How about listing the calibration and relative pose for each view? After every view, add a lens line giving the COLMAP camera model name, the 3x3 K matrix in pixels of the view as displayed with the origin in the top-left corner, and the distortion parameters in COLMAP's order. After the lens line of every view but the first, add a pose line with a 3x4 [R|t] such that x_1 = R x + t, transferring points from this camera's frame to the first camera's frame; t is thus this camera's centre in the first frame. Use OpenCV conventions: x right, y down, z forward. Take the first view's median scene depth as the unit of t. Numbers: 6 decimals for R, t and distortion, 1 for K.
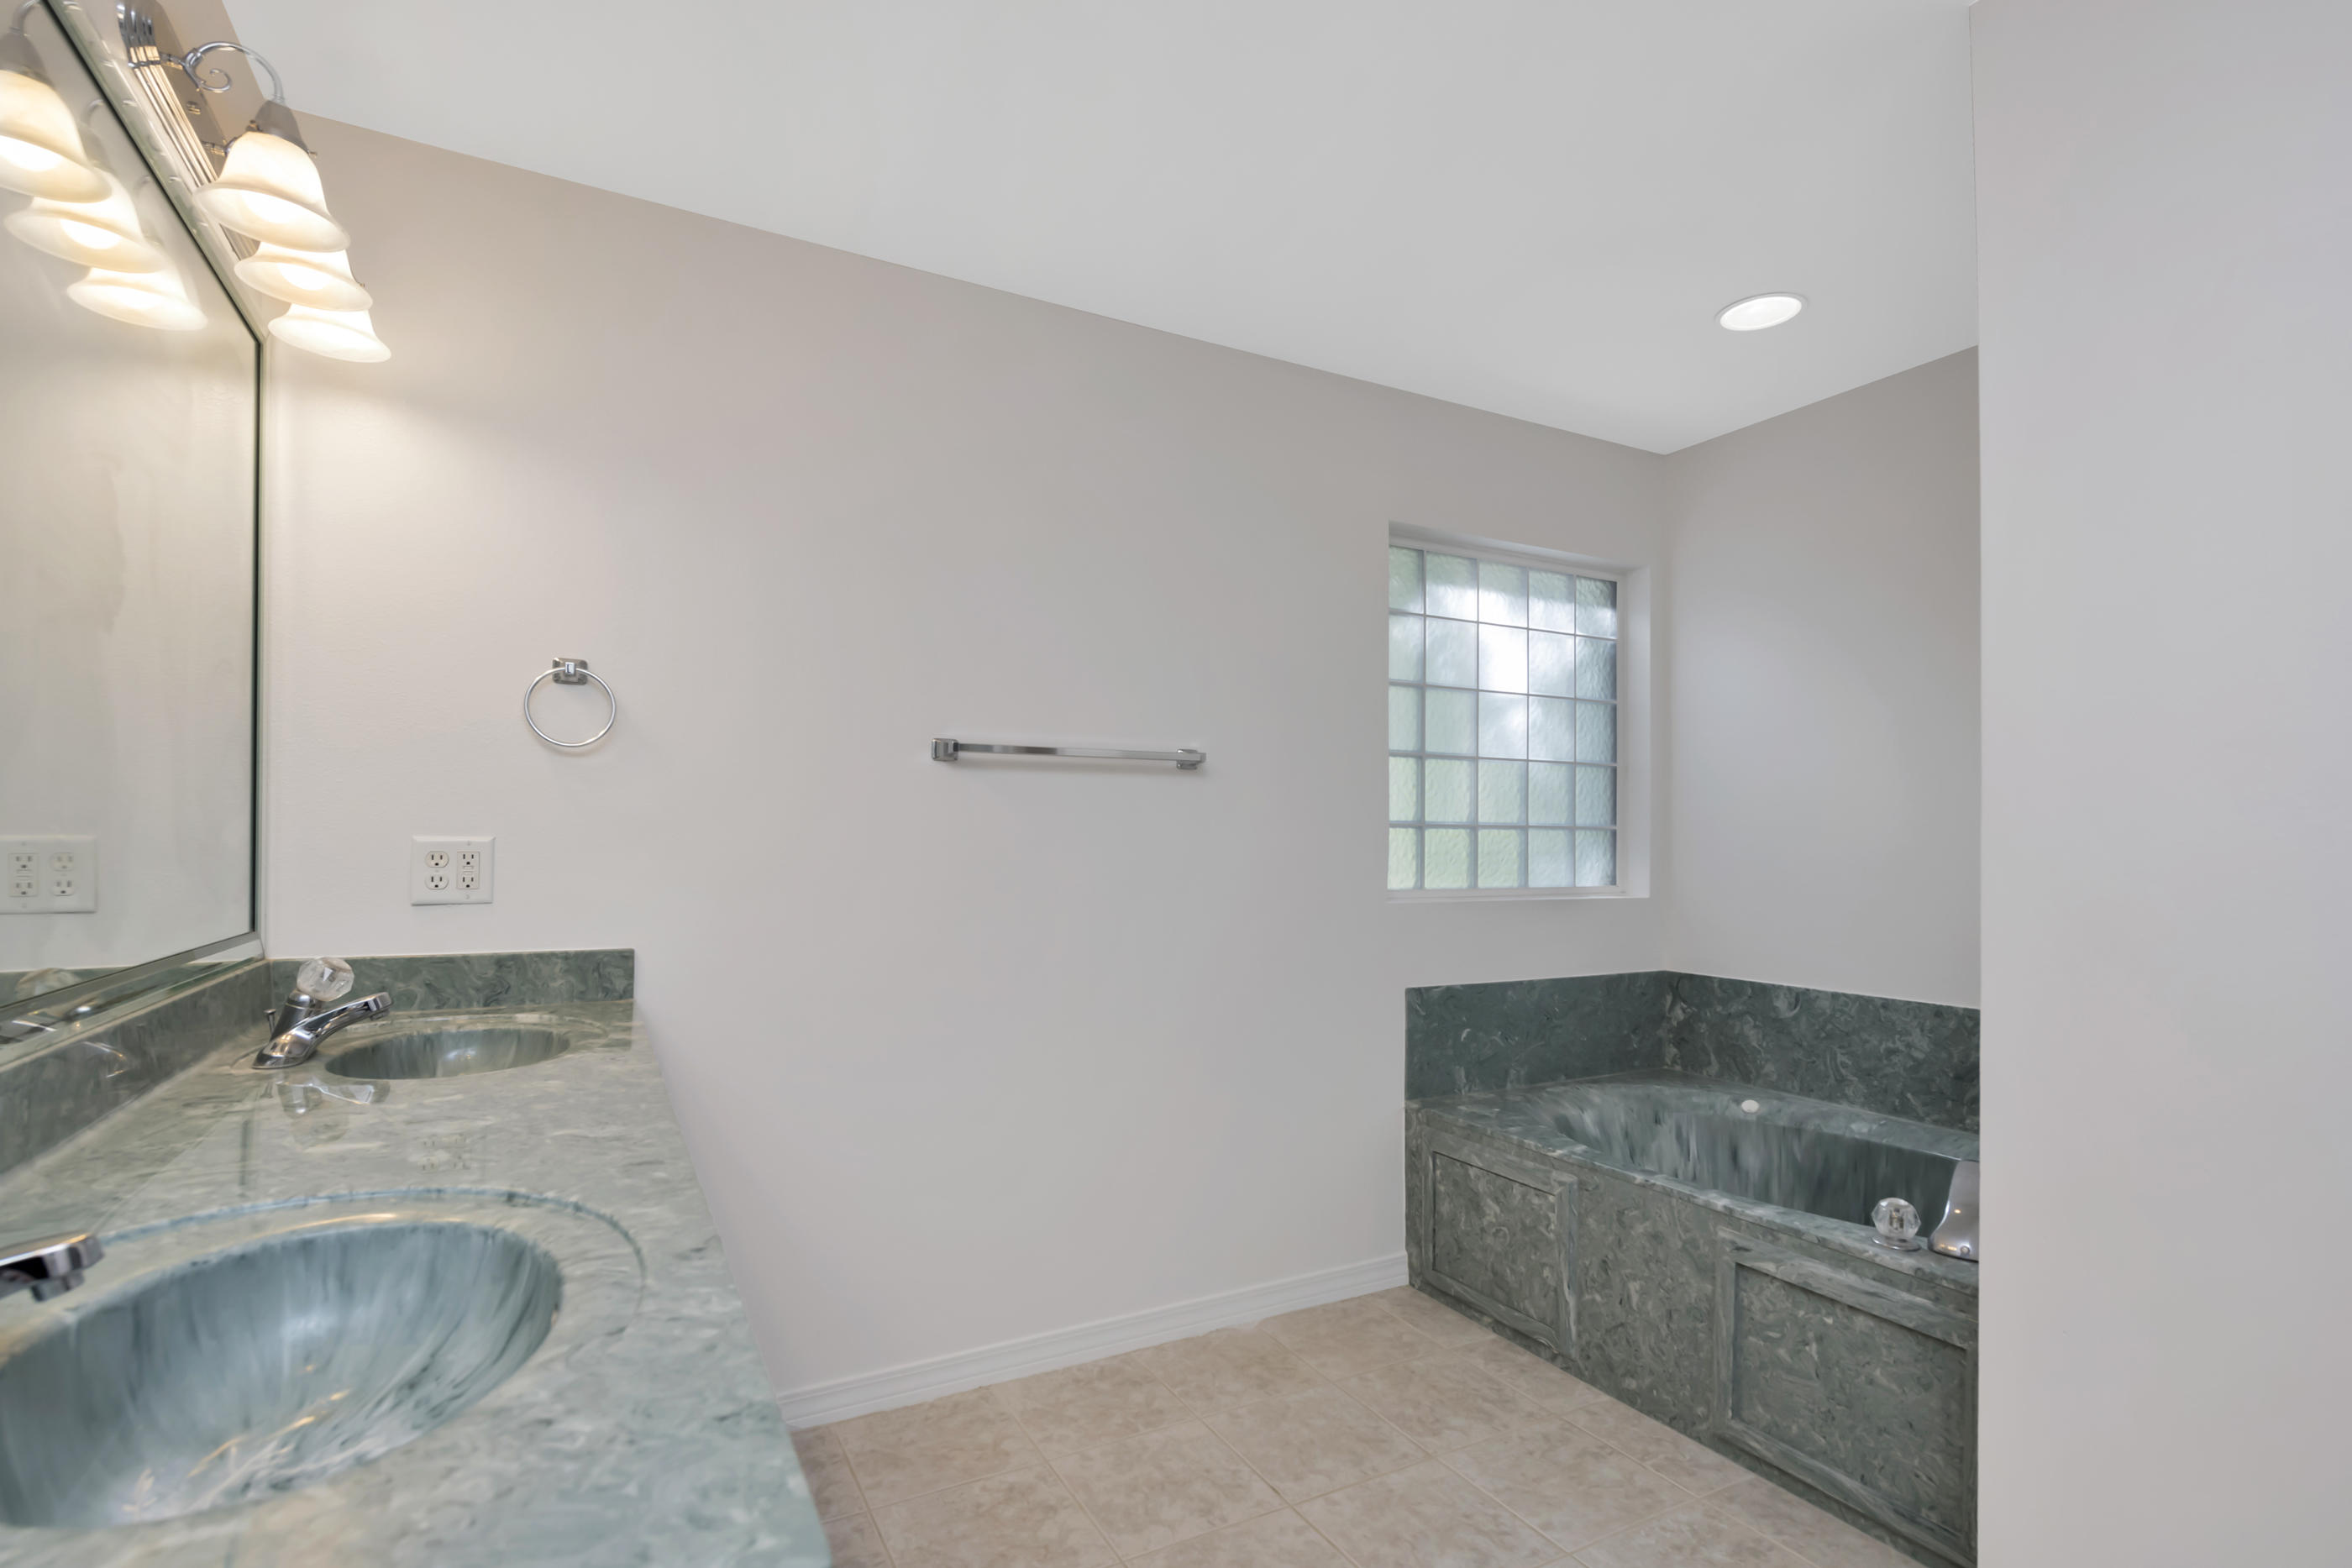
lens RADIAL K [[1115.7, 0, 1178.0], [0, 1115.7, 825.4], [0, 0, 1]] dist [0.003513, -0.005484]
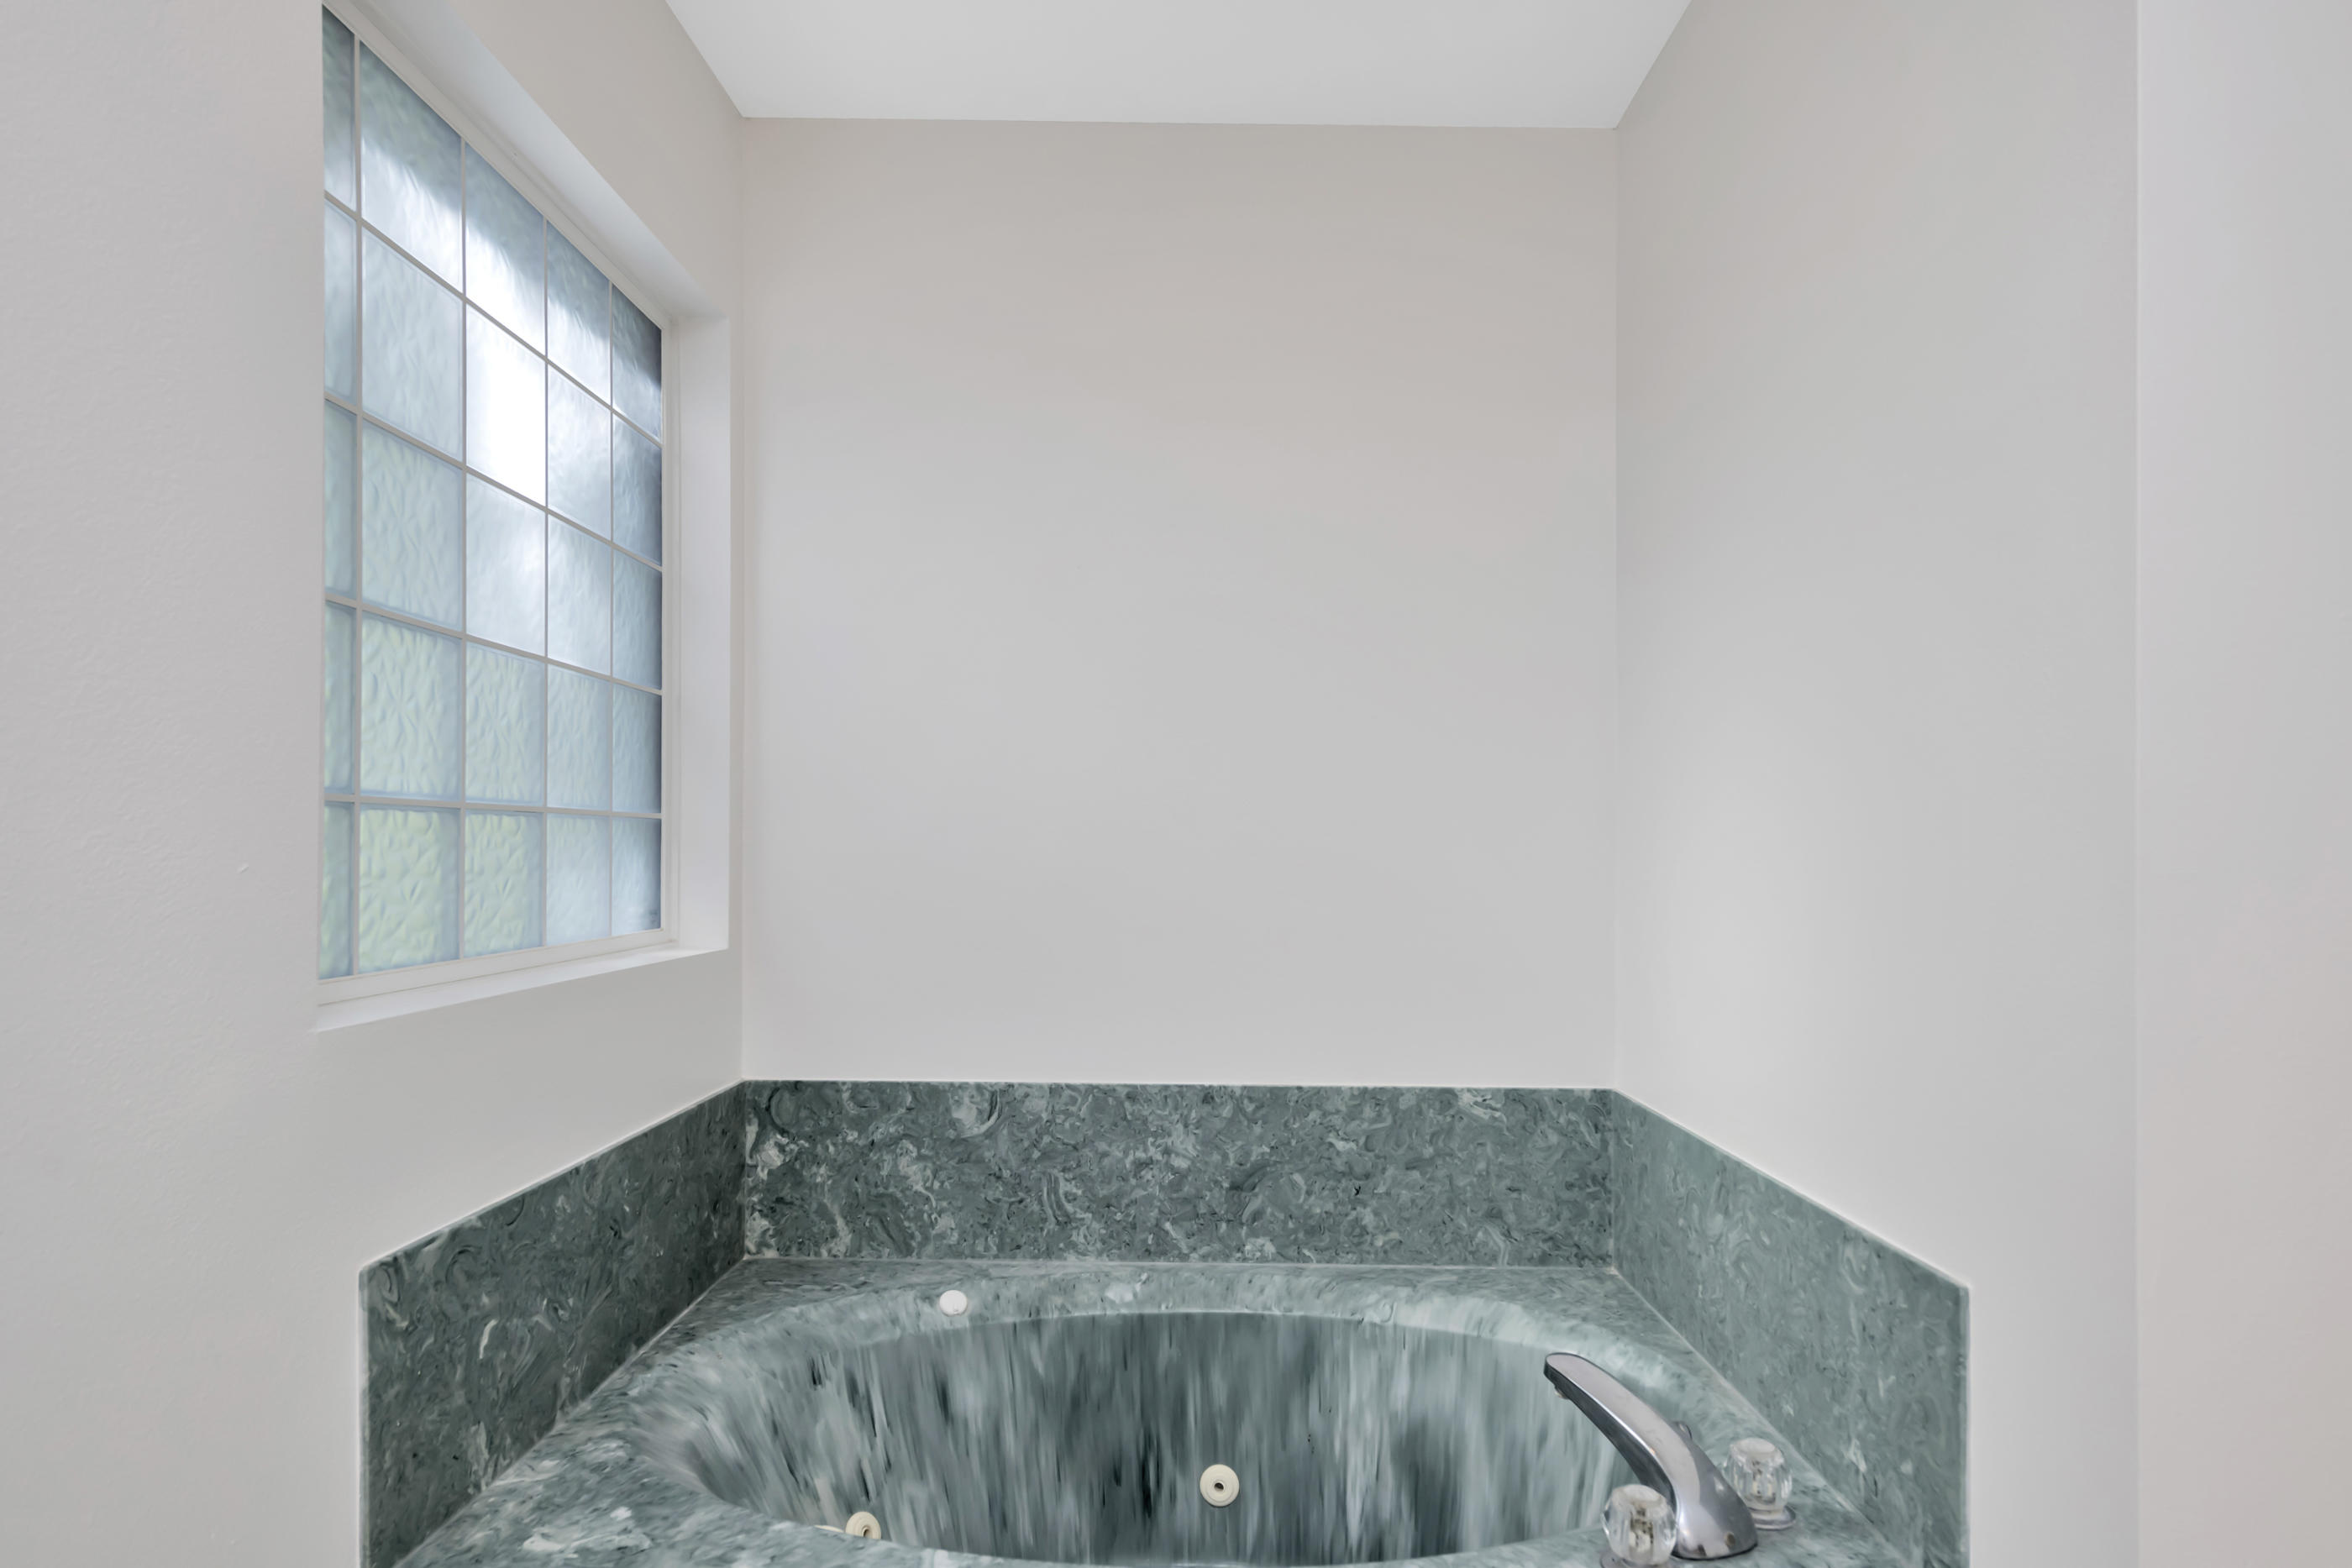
lens RADIAL K [[1338.6, 0, 1155.5], [0, 1338.6, 870.5], [0, 0, 1]] dist [0.002185, -0.000987]
pose [[0.491648, -0.020559, 0.870551, -0.033428], [-0.012441, 0.999453, 0.030629, 0.006117], [-0.870705, -0.025889, 0.491123, 0.570306]]
